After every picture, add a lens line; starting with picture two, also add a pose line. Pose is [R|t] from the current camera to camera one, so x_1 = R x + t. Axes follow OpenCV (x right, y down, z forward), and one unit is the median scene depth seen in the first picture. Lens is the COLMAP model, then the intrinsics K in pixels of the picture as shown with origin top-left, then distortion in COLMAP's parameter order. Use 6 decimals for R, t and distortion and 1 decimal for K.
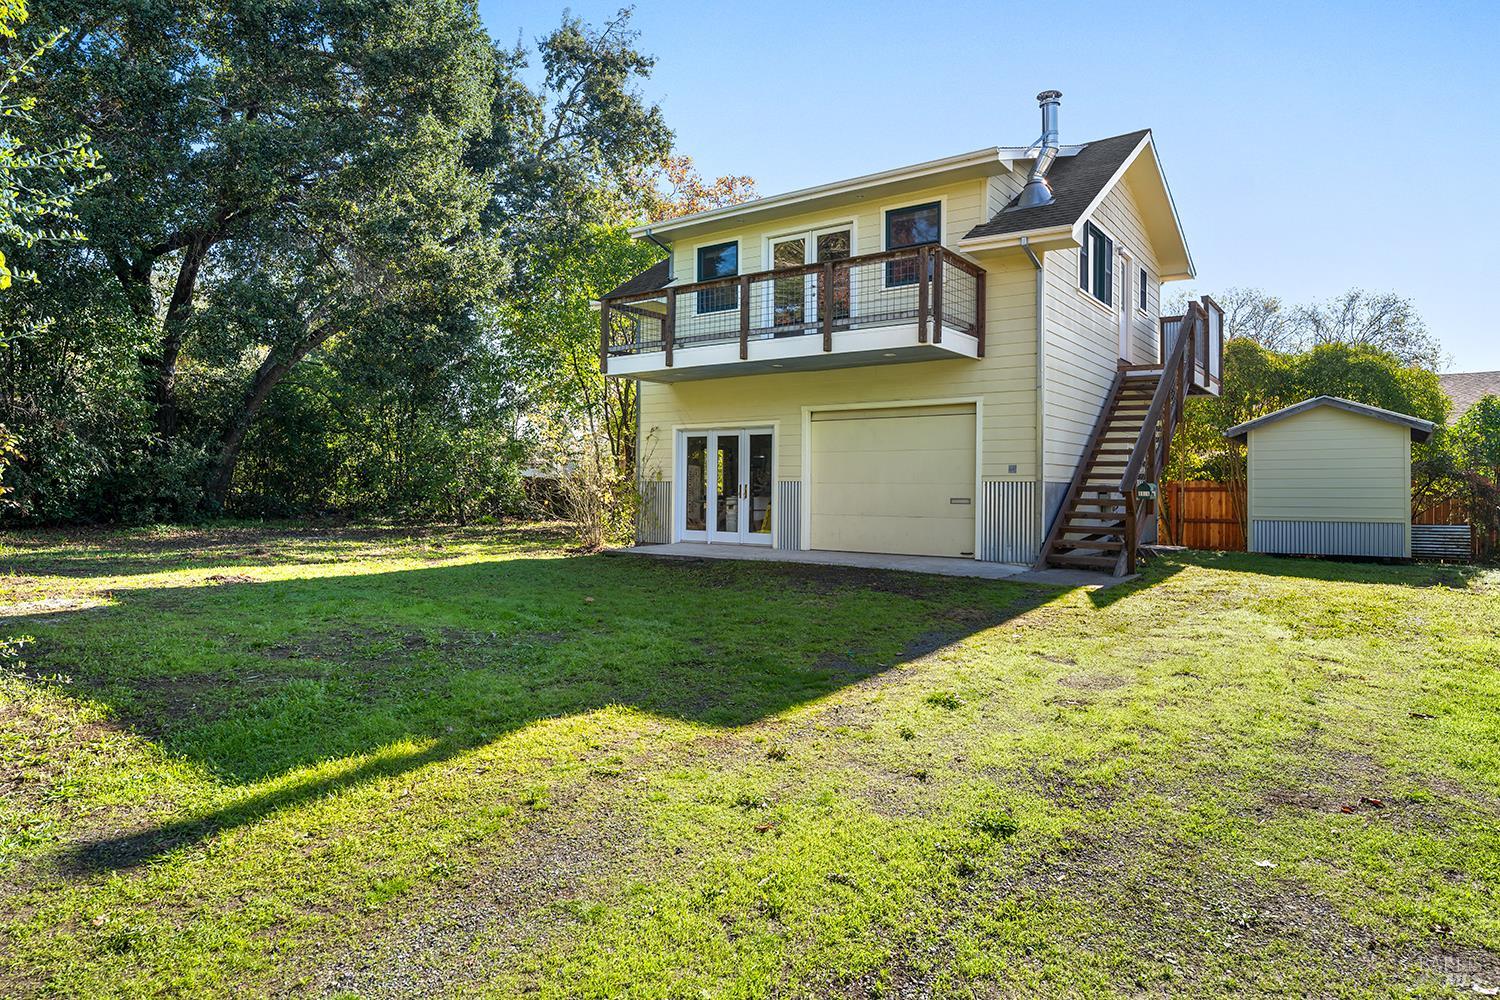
lens RADIAL K [[859.0, 0, 783.3], [0, 859.0, 483.8], [0, 0, 1]] dist [-0.005214, -0.001066]
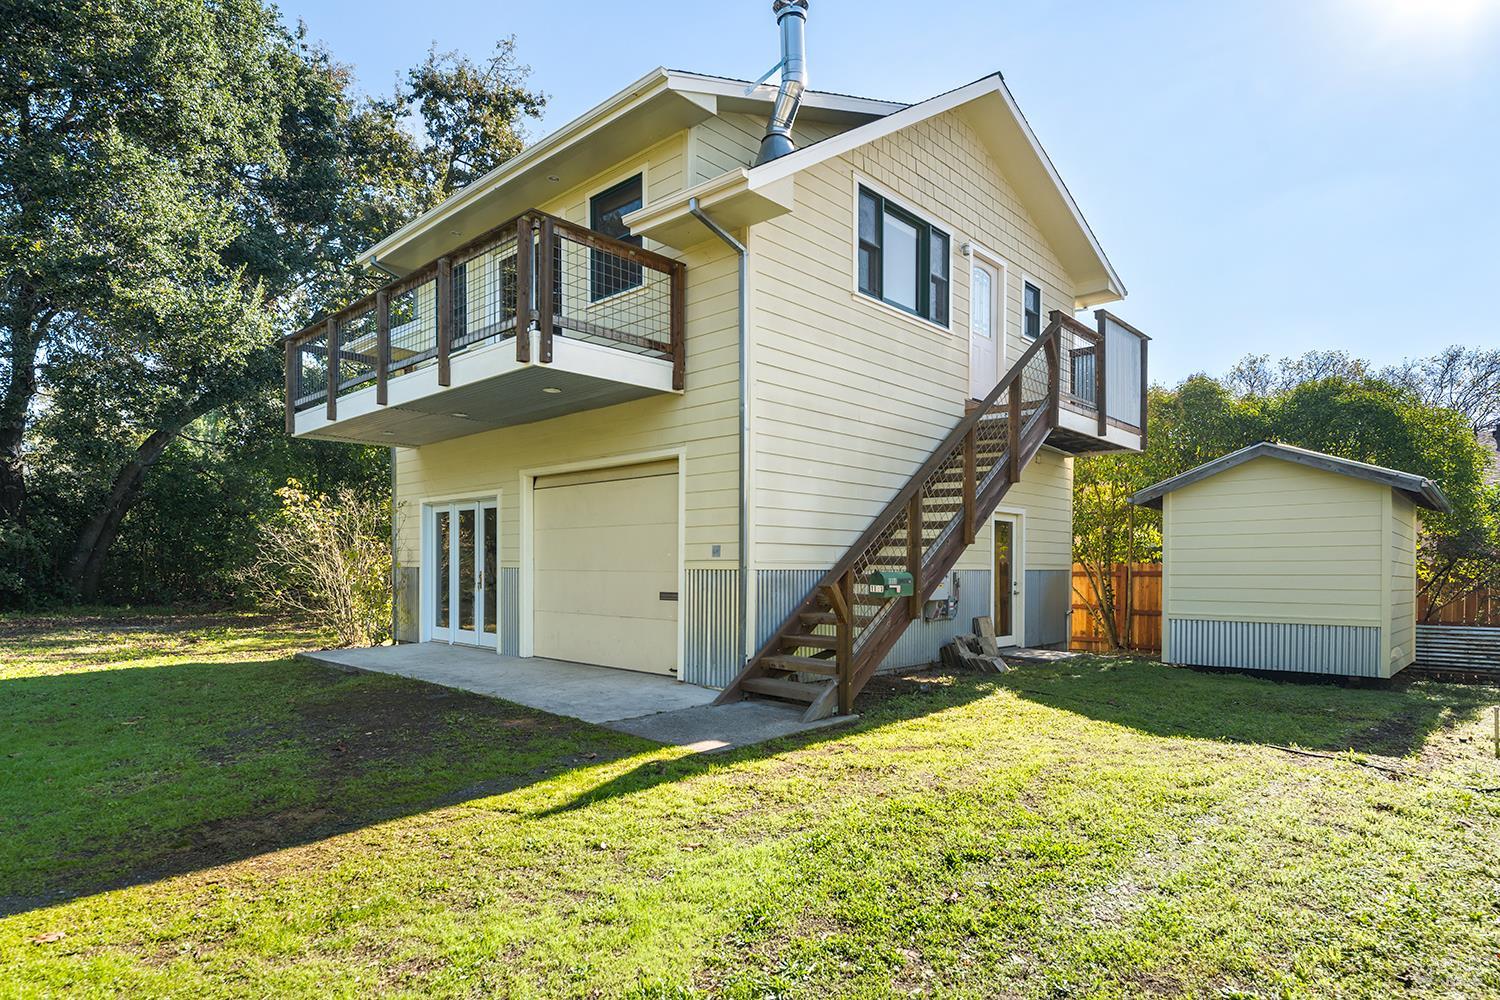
lens RADIAL K [[821.6, 0, 748.8], [0, 821.6, 577.4], [0, 0, 1]] dist [-0.001997, 0.000352]
pose [[0.991416, -0.000457, -0.130747, 0.320214], [0.002729, 0.999848, 0.017200, -0.006157], [0.130719, -0.017409, 0.991267, 0.297073]]
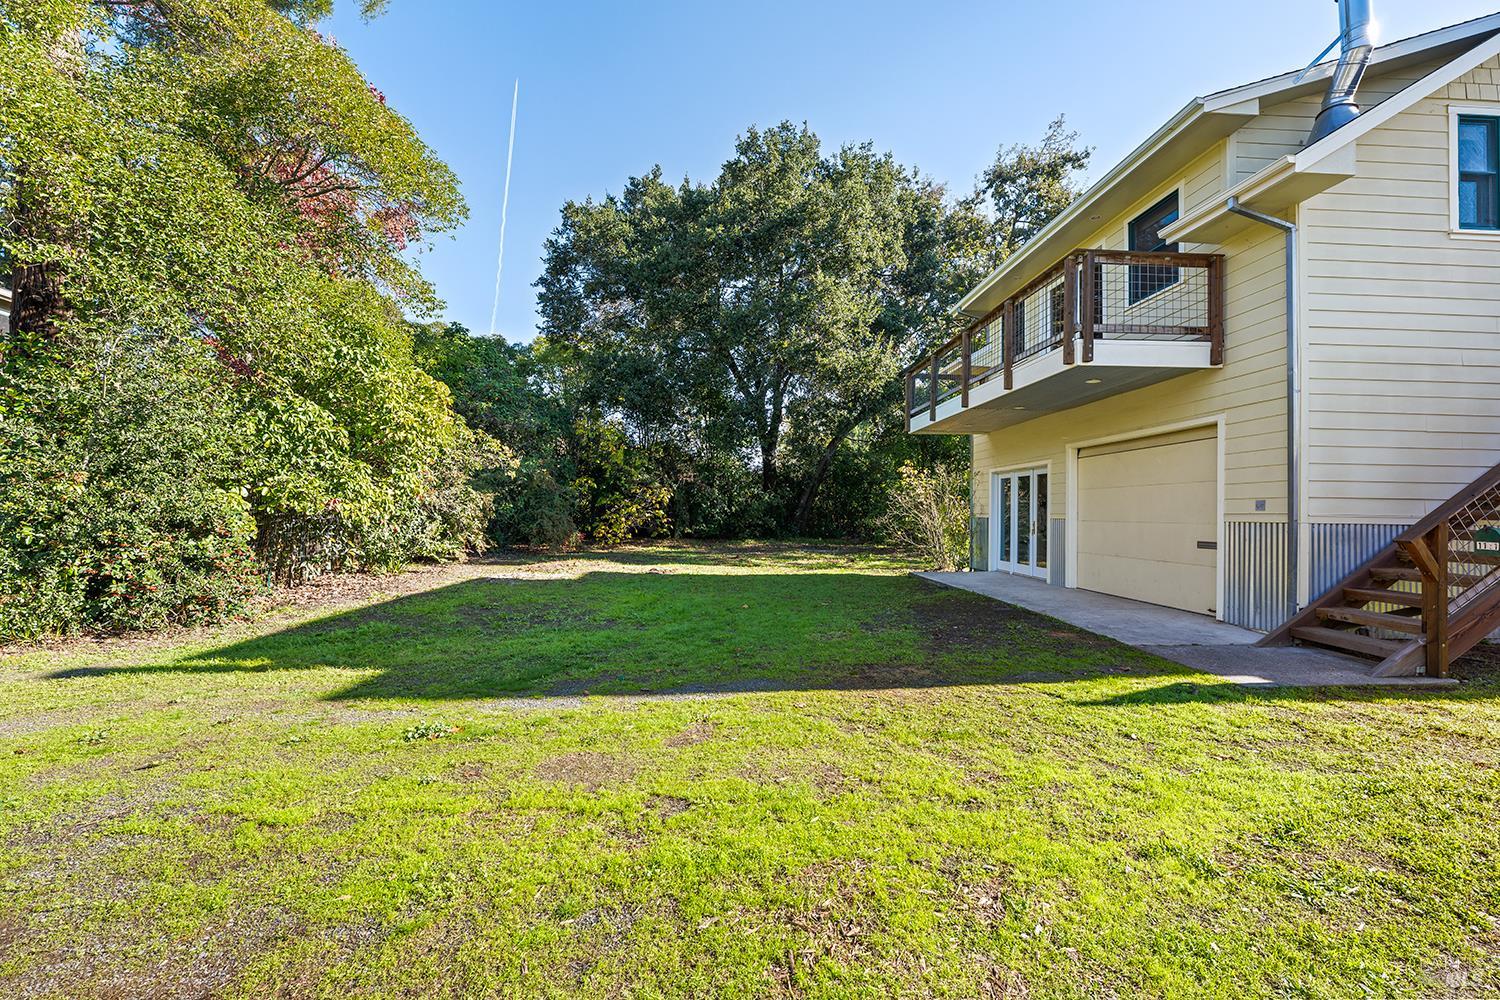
lens RADIAL K [[596.6, 0, 751.5], [0, 596.6, 504.8], [0, 0, 1]] dist [-0.001535, -0.000074]
pose [[0.629848, -0.009238, -0.776663, 0.331122], [-0.005309, 0.999855, -0.016198, -0.005834], [0.776700, 0.014325, 0.629708, 0.274378]]
